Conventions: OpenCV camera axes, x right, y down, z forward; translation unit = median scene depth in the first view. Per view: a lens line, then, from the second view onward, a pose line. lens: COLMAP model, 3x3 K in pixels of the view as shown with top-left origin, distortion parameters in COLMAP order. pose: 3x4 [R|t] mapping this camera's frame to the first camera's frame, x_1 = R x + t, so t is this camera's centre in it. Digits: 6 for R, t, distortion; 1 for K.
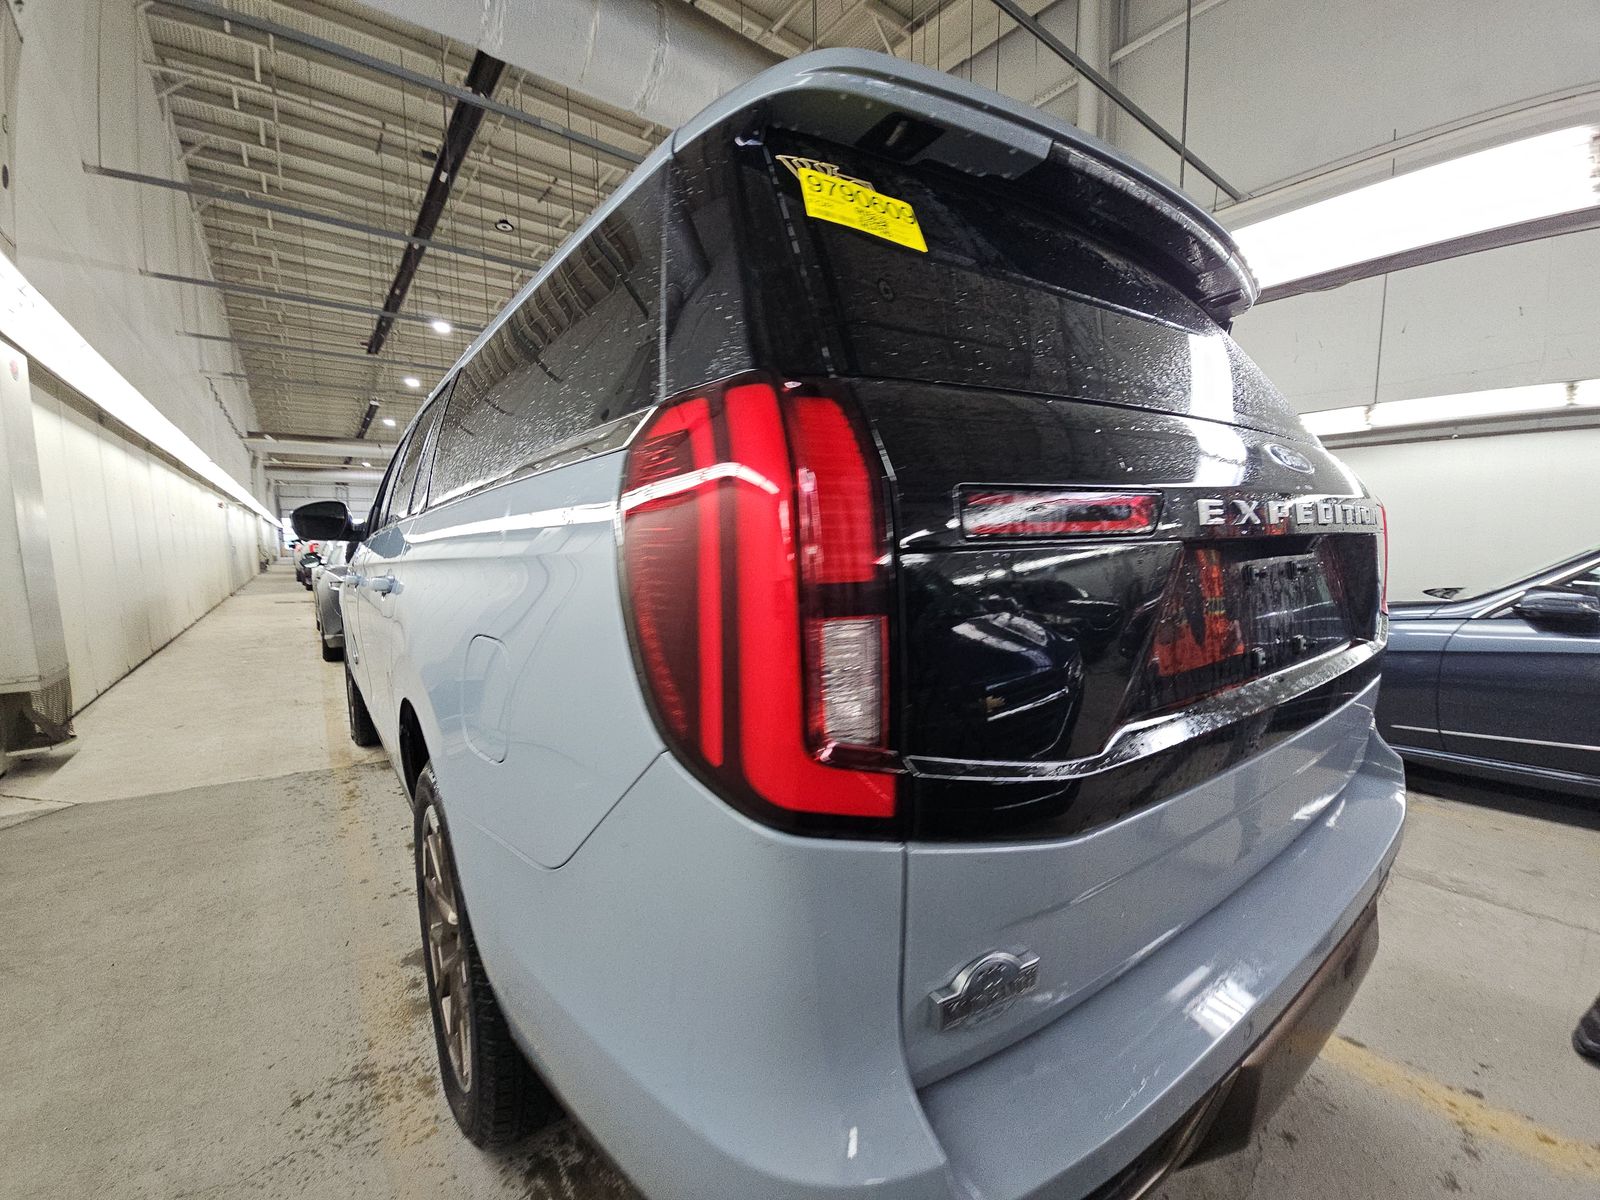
lens RADIAL K [[640.2, 0, 784.1], [0, 640.2, 605.4], [0, 0, 1]] dist [0.002509, -0.014519]
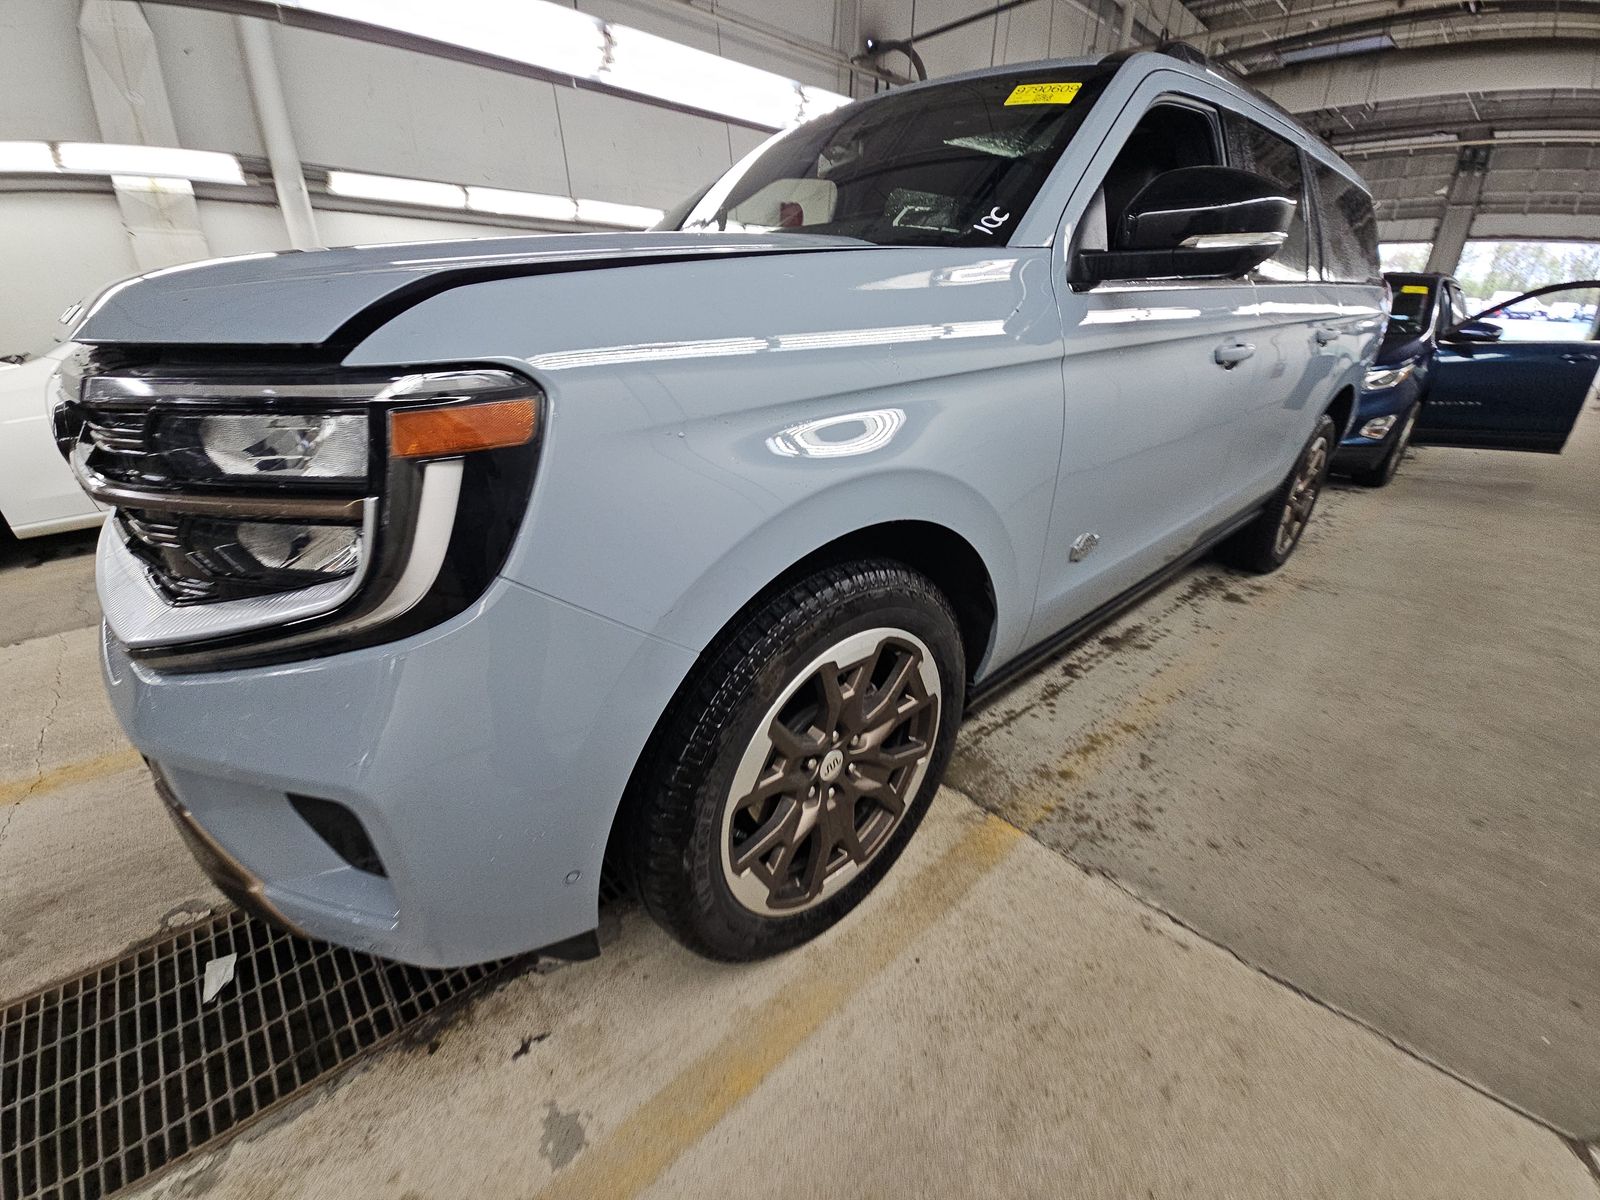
lens RADIAL K [[640.2, 0, 784.1], [0, 640.2, 605.4], [0, 0, 1]] dist [0.002509, -0.014519]
pose [[-0.070541, -0.396393, 0.915367, -1.221691], [0.103081, 0.909843, 0.401945, -0.113307], [-0.992169, 0.122710, -0.023321, 1.350498]]
